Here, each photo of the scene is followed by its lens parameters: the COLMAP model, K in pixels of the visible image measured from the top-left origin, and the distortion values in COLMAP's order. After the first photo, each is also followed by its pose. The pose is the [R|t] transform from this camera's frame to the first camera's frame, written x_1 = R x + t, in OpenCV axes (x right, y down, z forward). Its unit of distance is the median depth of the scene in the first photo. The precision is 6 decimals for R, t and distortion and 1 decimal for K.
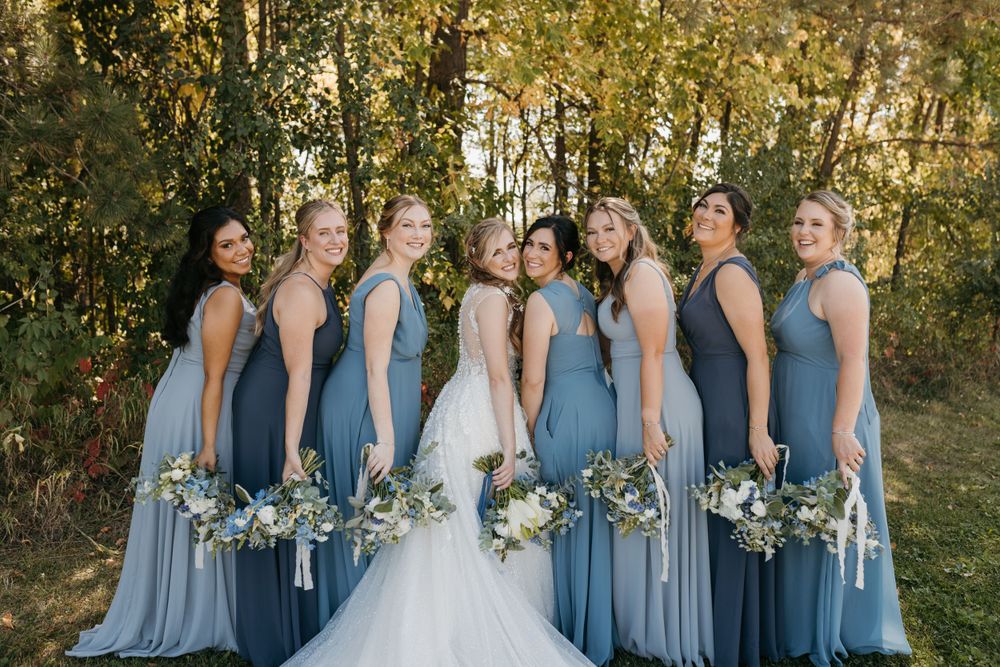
lens RADIAL K [[940.7, 0, 498.6], [0, 940.7, 337.7], [0, 0, 1]] dist [-0.001138, 0.000000]
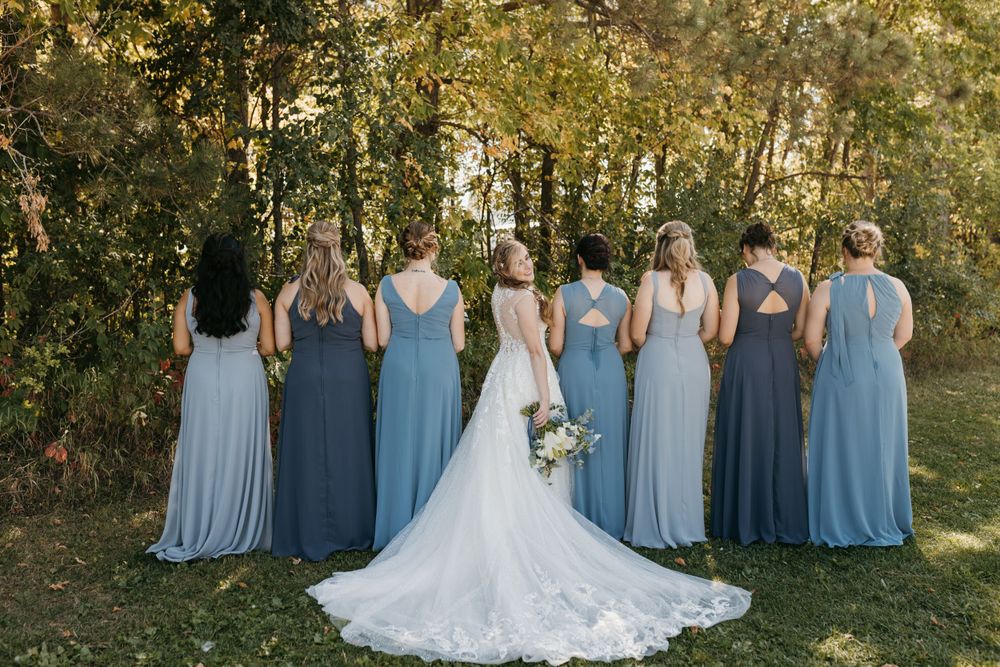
lens RADIAL K [[940.7, 0, 505.4], [0, 940.7, 327.6], [0, 0, 1]] dist [-0.001138, 0.000000]
pose [[0.996880, -0.014176, 0.077645, -0.046251], [0.017027, 0.999200, -0.036173, 0.017258], [-0.077070, 0.037382, 0.996325, -0.132320]]
